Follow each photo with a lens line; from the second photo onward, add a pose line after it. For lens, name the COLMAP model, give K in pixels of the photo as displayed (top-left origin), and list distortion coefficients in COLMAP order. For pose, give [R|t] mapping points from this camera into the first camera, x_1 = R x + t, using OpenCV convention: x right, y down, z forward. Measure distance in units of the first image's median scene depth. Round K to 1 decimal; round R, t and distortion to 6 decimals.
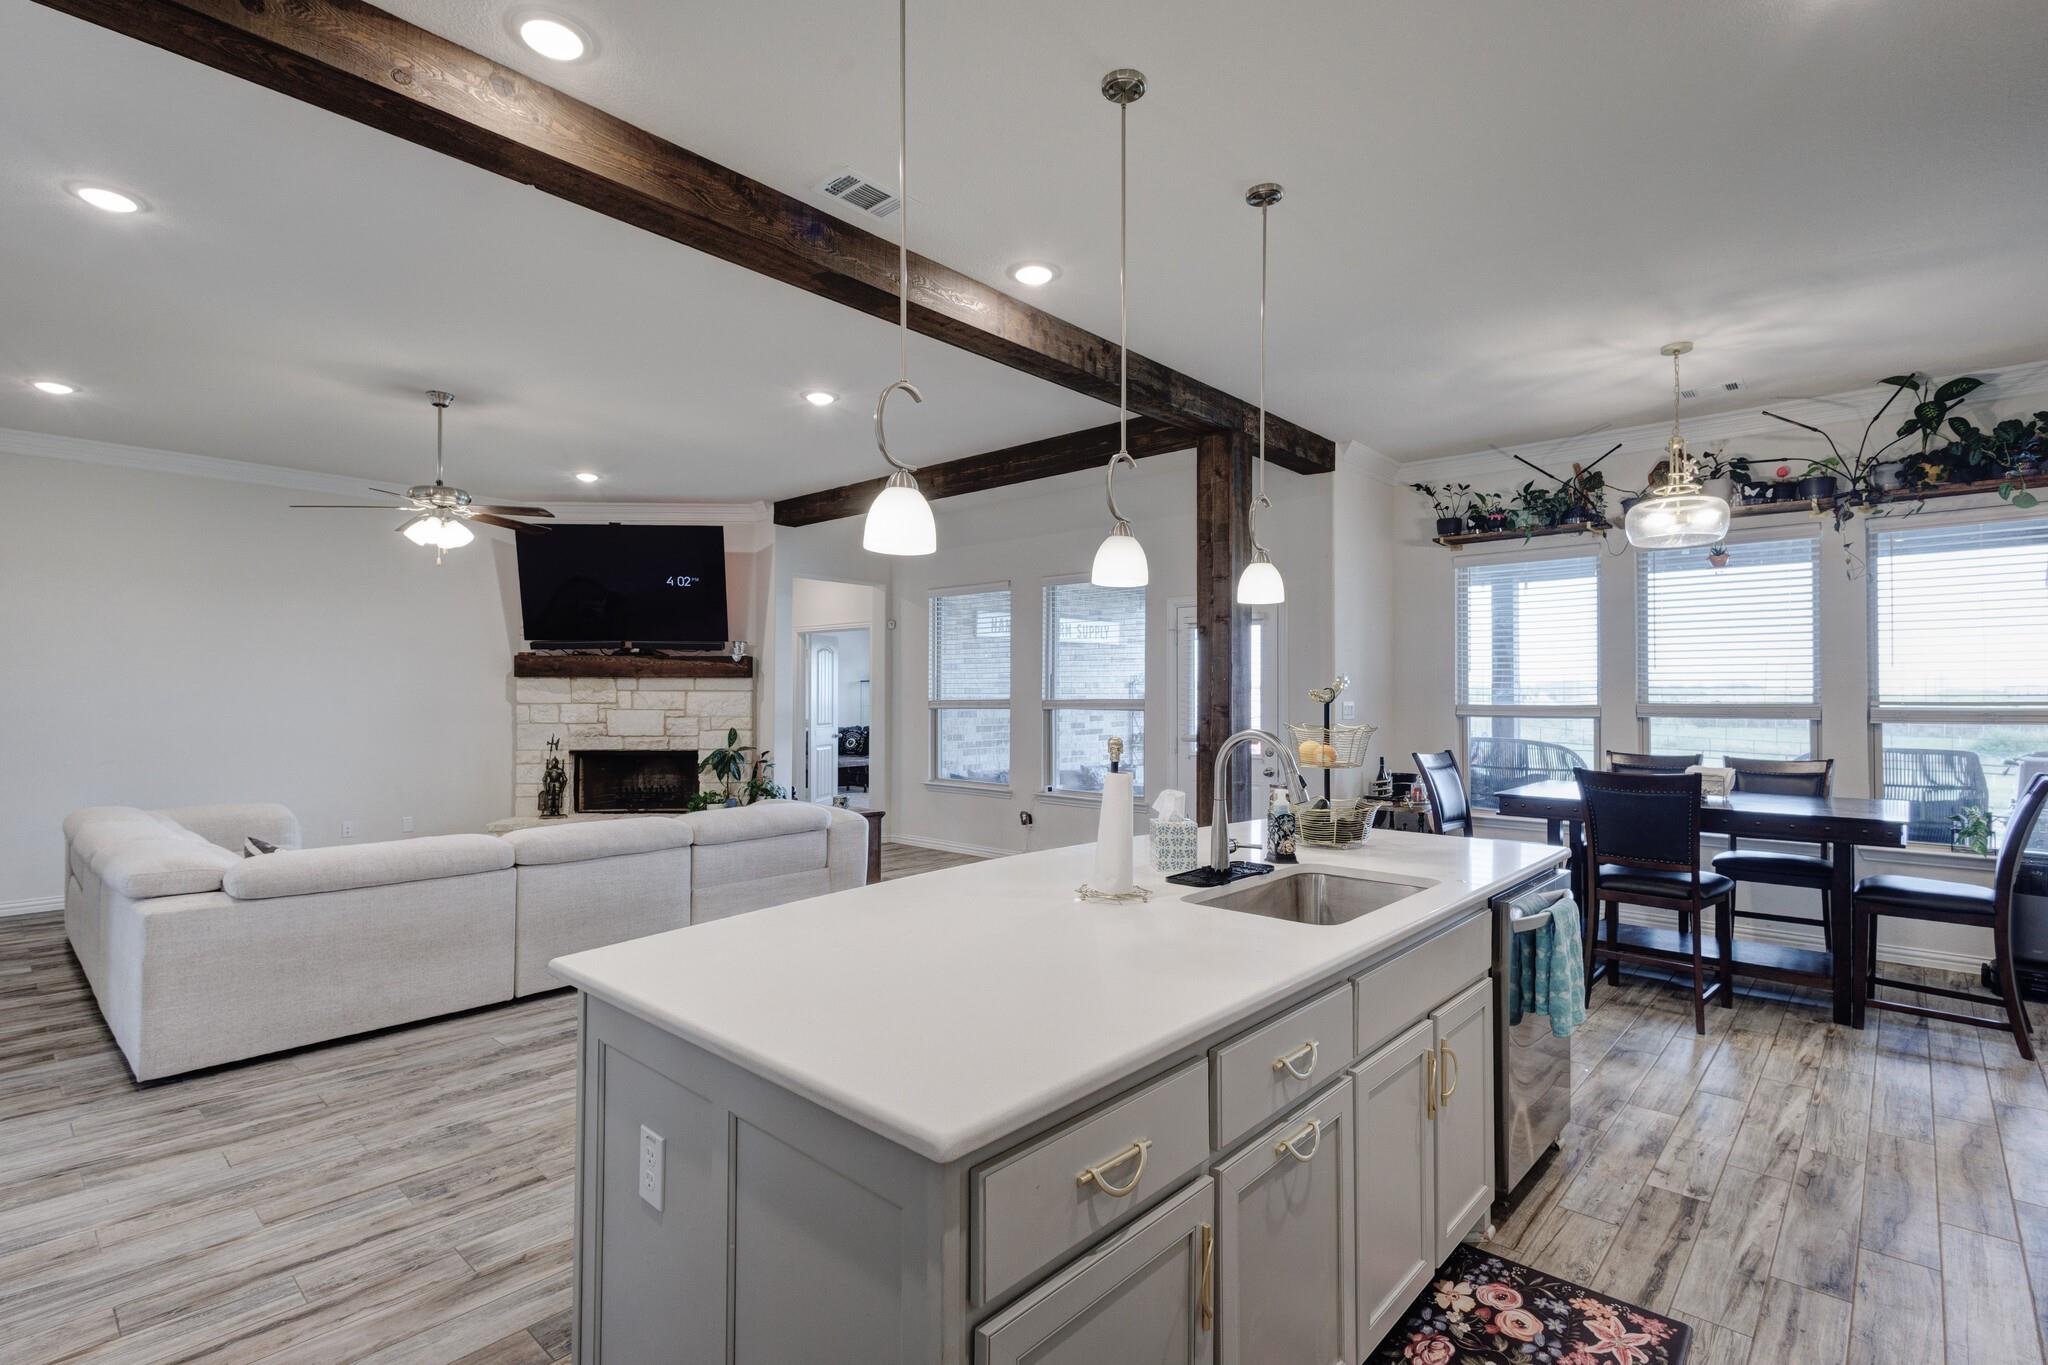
lens RADIAL K [[955.8, 0, 1031.8], [0, 955.8, 681.1], [0, 0, 1]] dist [0.000670, -0.000020]
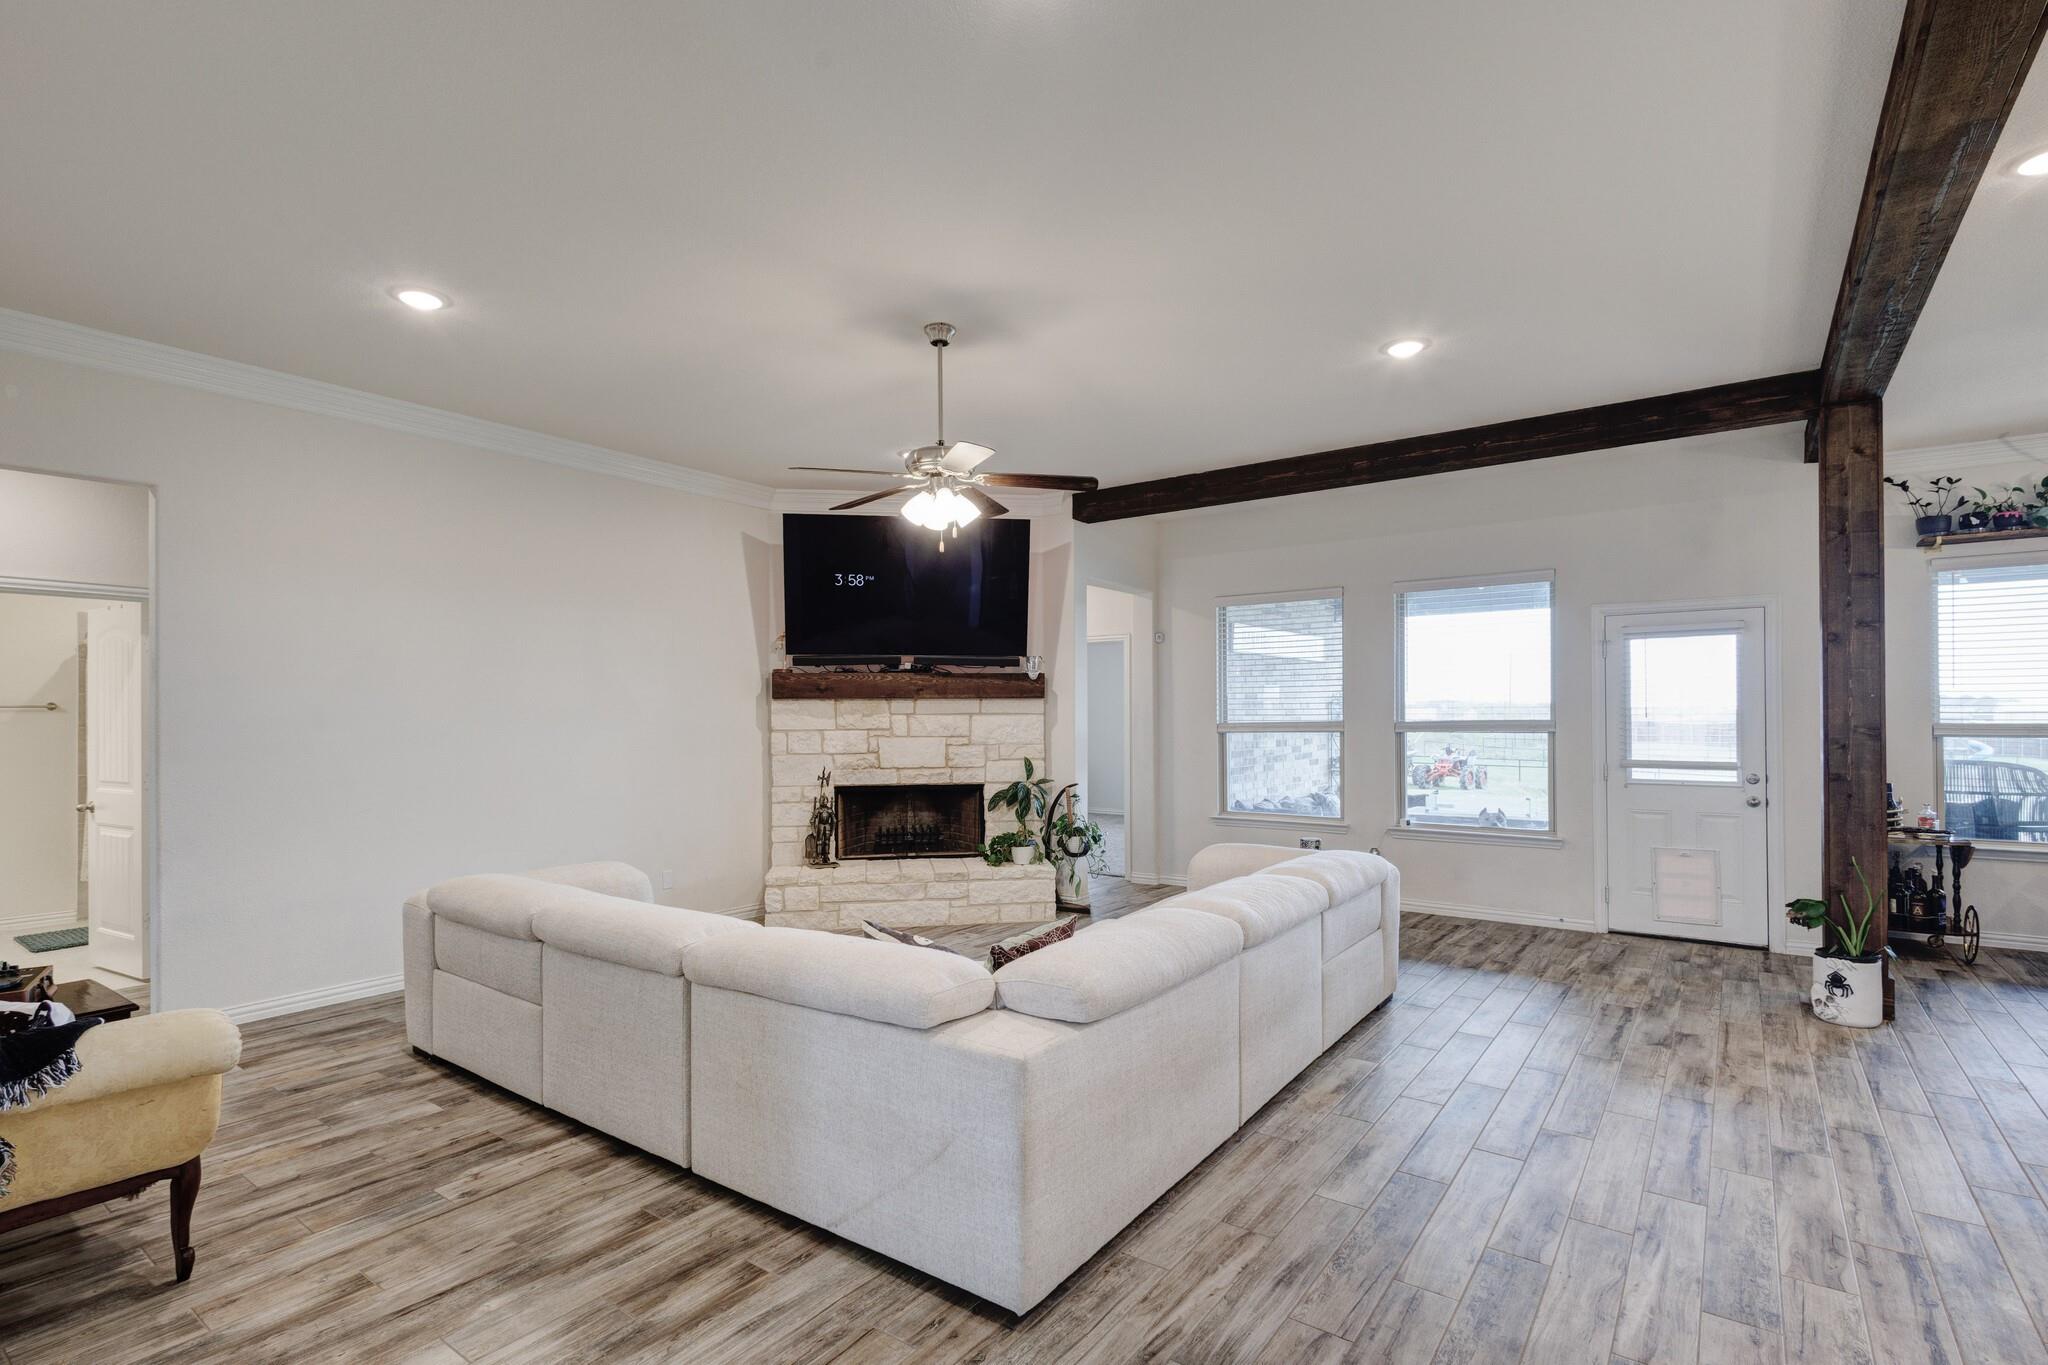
lens RADIAL K [[965.2, 0, 1021.2], [0, 965.2, 708.5], [0, 0, 1]] dist [0.000583, -0.000562]
pose [[0.995362, -0.006042, 0.096007, -0.402537], [0.005566, 0.999971, 0.005223, 0.000920], [-0.096036, -0.004665, 0.995367, 0.141299]]
